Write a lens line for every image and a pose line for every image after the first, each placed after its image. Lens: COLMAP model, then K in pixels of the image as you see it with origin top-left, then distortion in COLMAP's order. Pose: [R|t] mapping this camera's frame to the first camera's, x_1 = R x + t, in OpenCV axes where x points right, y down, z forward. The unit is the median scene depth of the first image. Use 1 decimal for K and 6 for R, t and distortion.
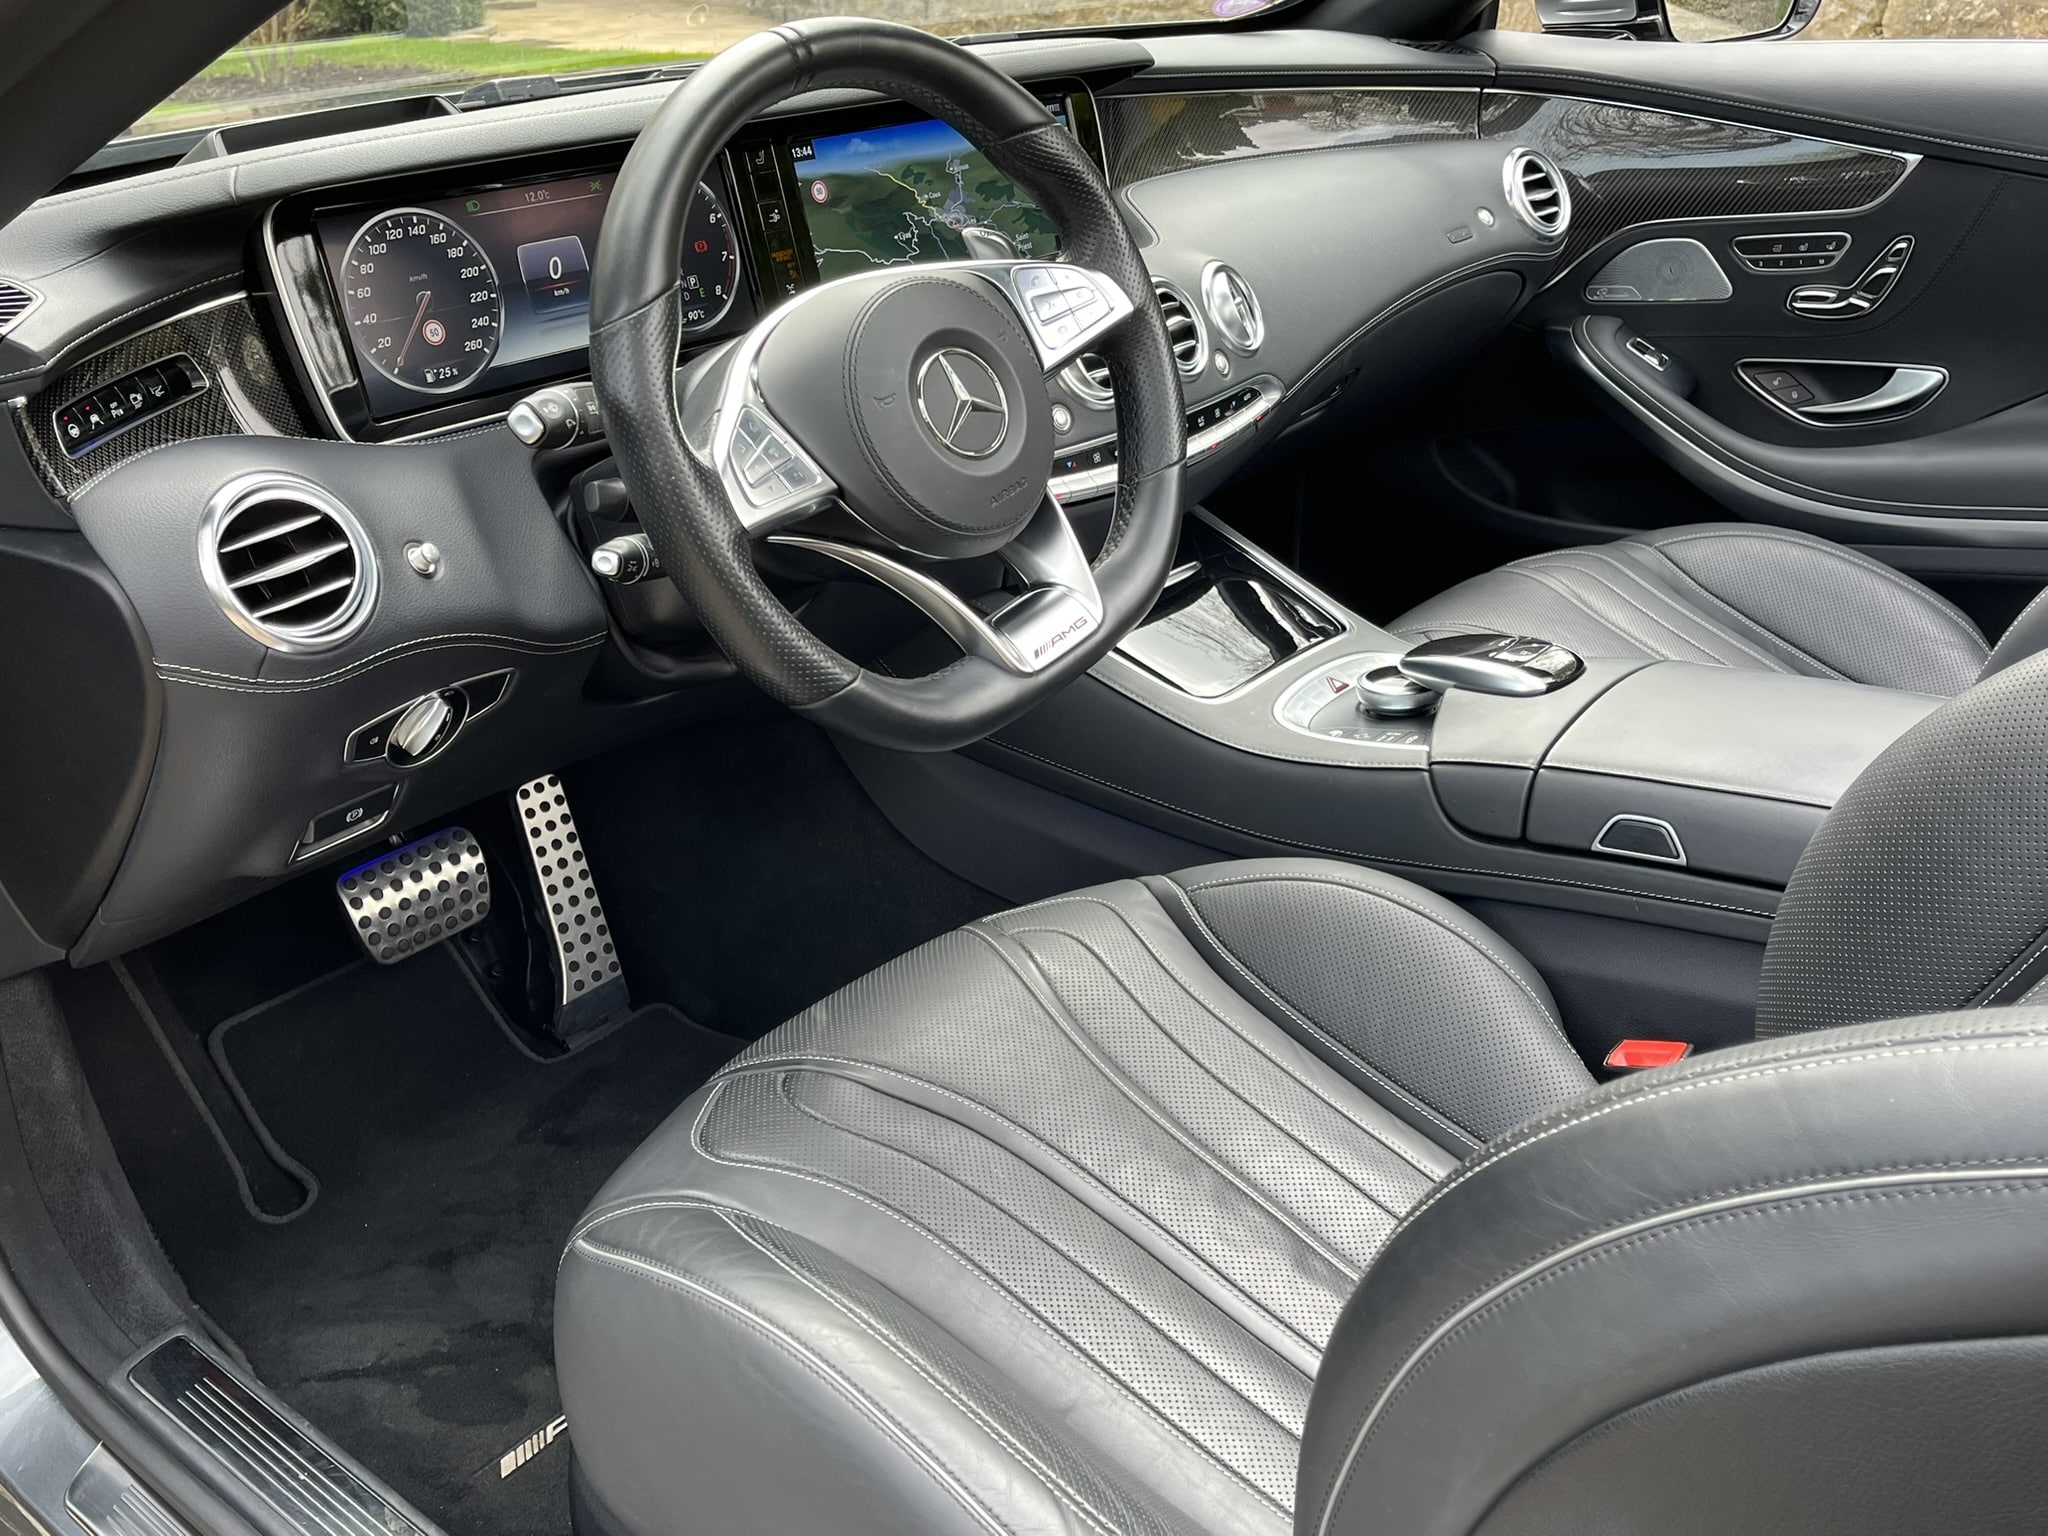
lens RADIAL K [[1929.7, 0, 983.5], [0, 1929.7, 776.7], [0, 0, 1]] dist [0.033282, 0.004673]
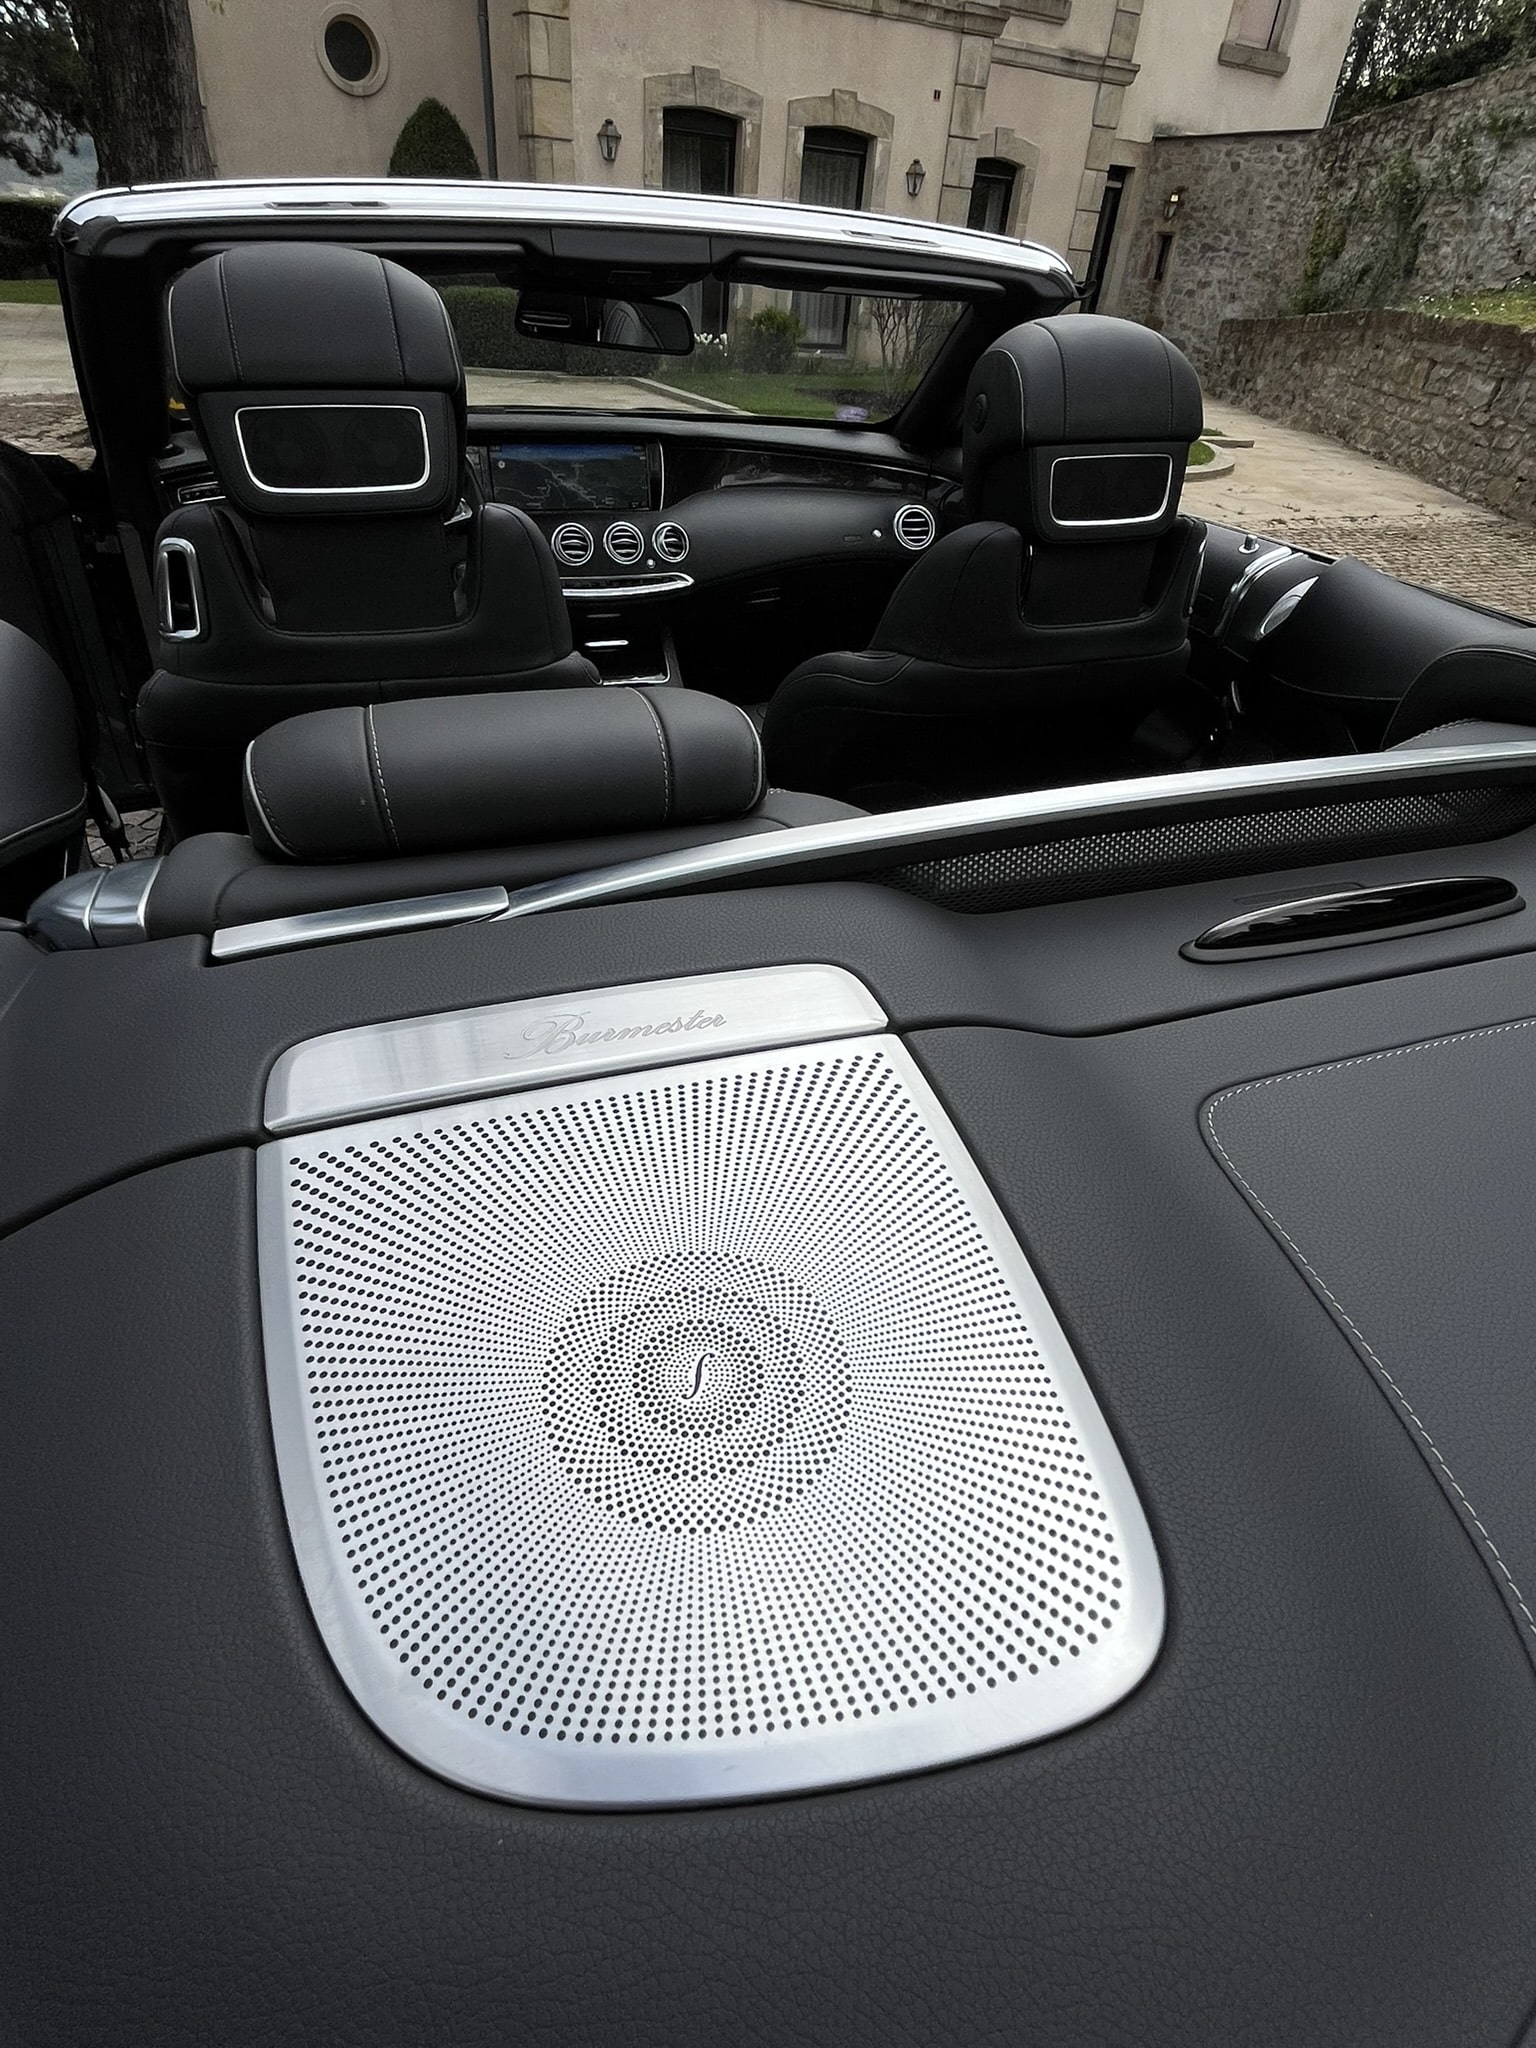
lens RADIAL K [[1052.9, 0, 777.5], [0, 1052.9, 1009.8], [0, 0, 1]] dist [-0.002010, 0.000381]
pose [[0.858778, 0.351519, -0.372740, 1.022583], [-0.280537, 0.931381, 0.232010, -0.036914], [0.428719, -0.094678, 0.898463, -0.230494]]
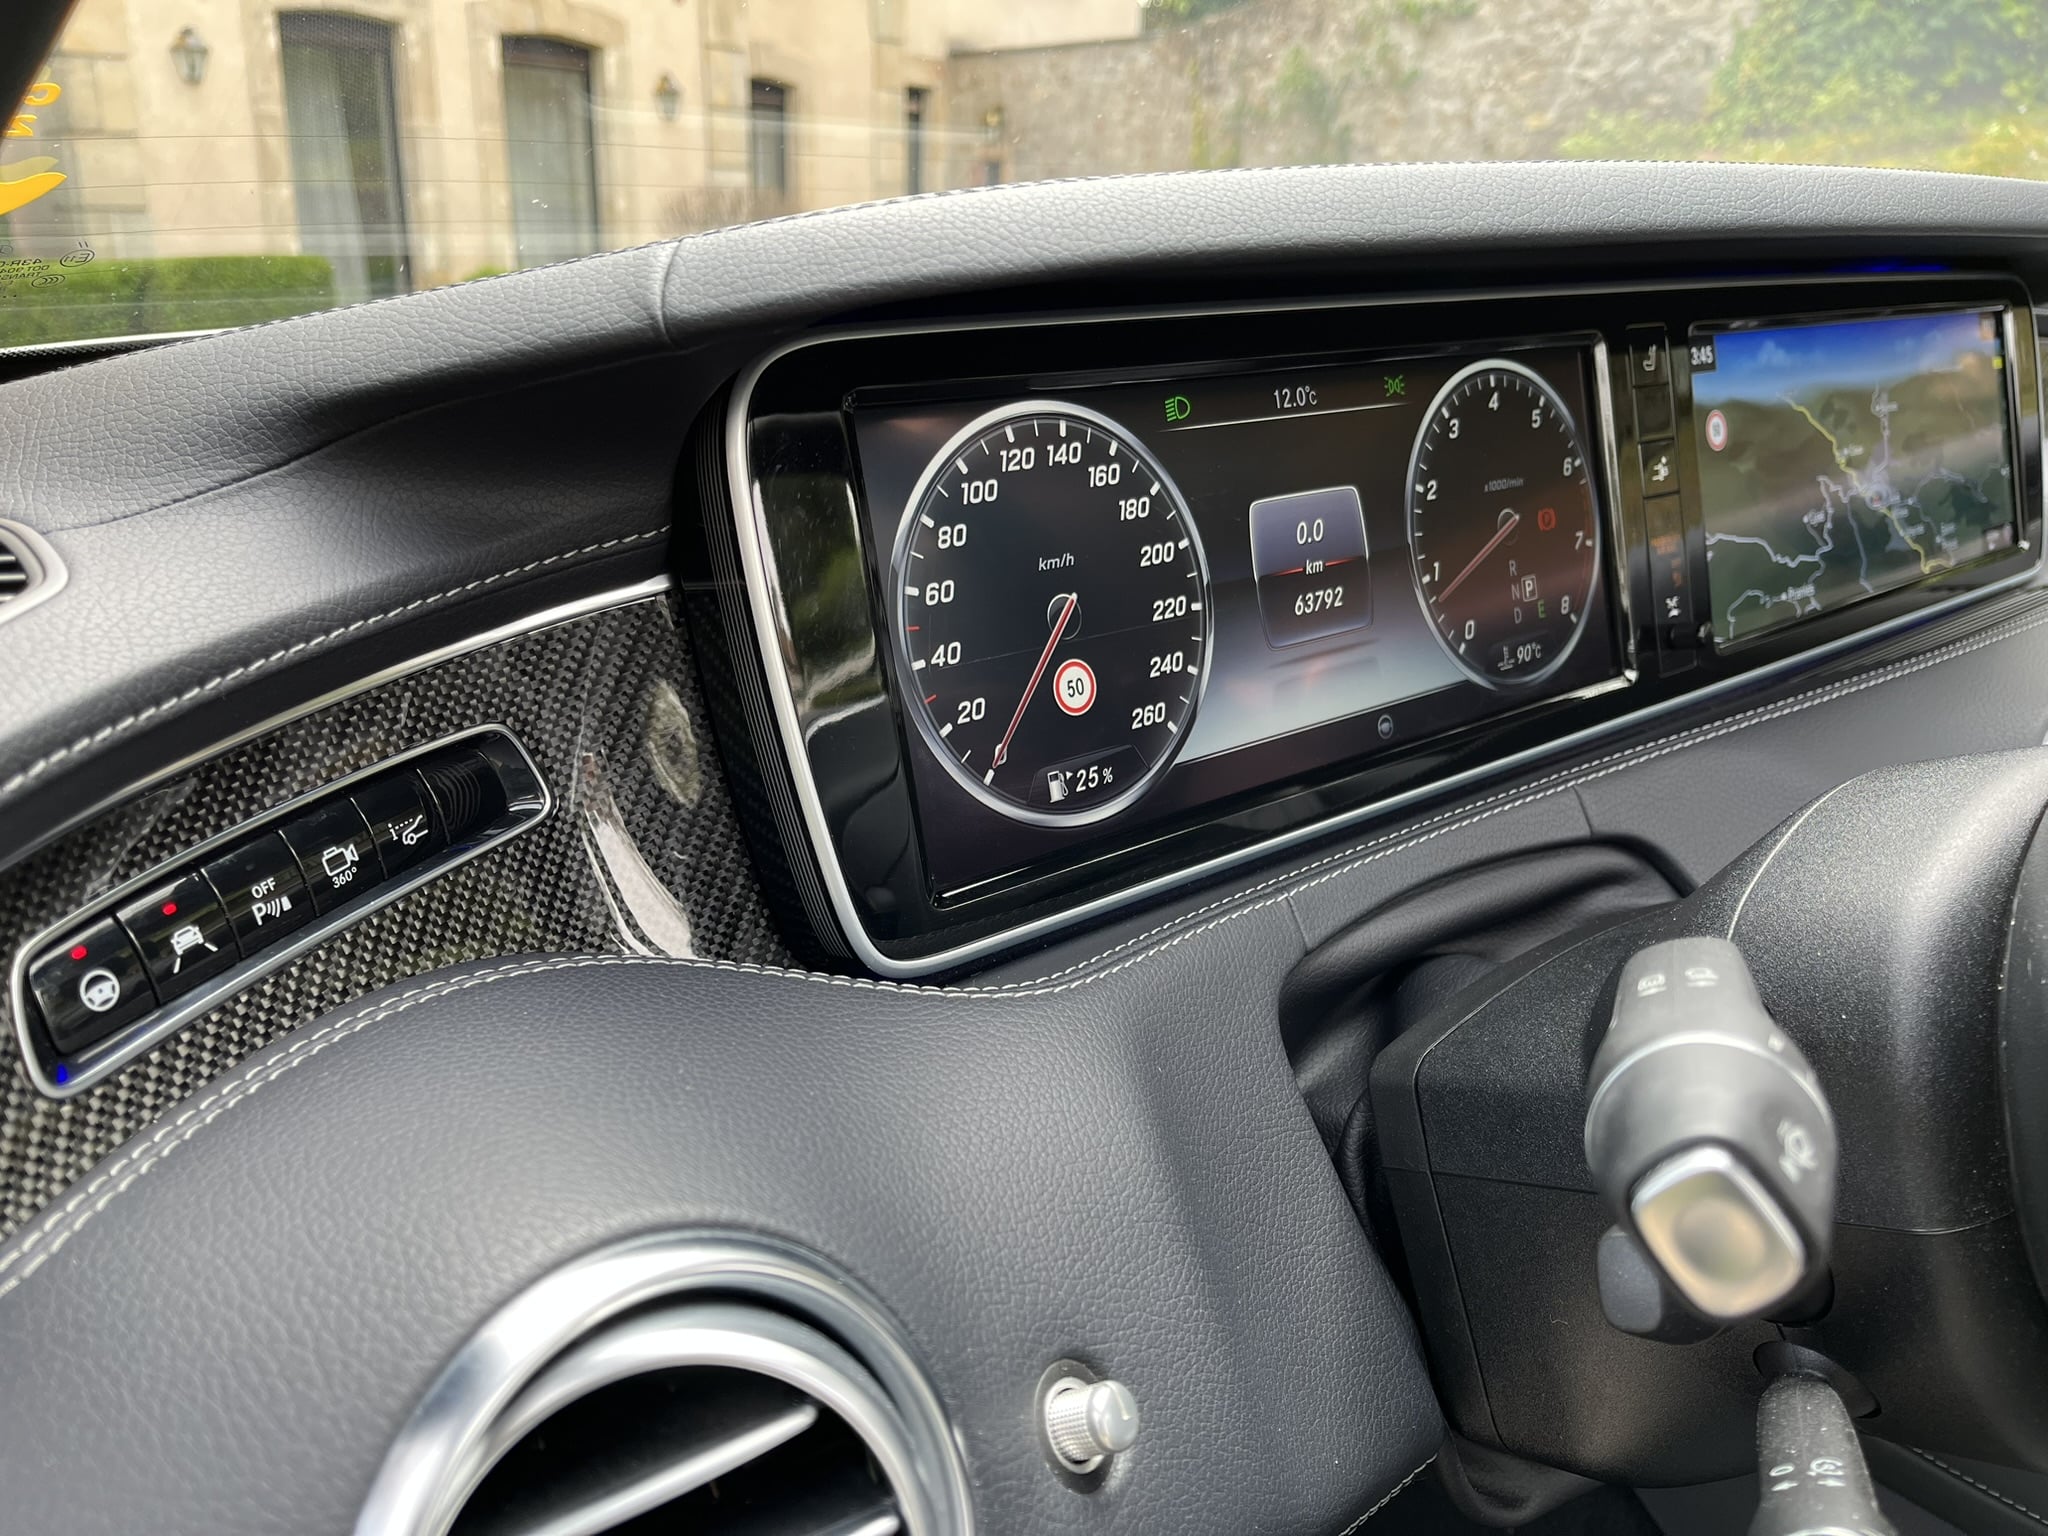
lens RADIAL K [[1558.7, 0, 1012.8], [0, 1558.7, 780.5], [0, 0, 1]] dist [0.063352, -0.106475]
pose [[0.987614, 0.073831, -0.138447, -0.198778], [-0.087902, 0.991254, -0.098435, -0.139120], [0.129968, 0.109386, 0.985466, 0.529341]]
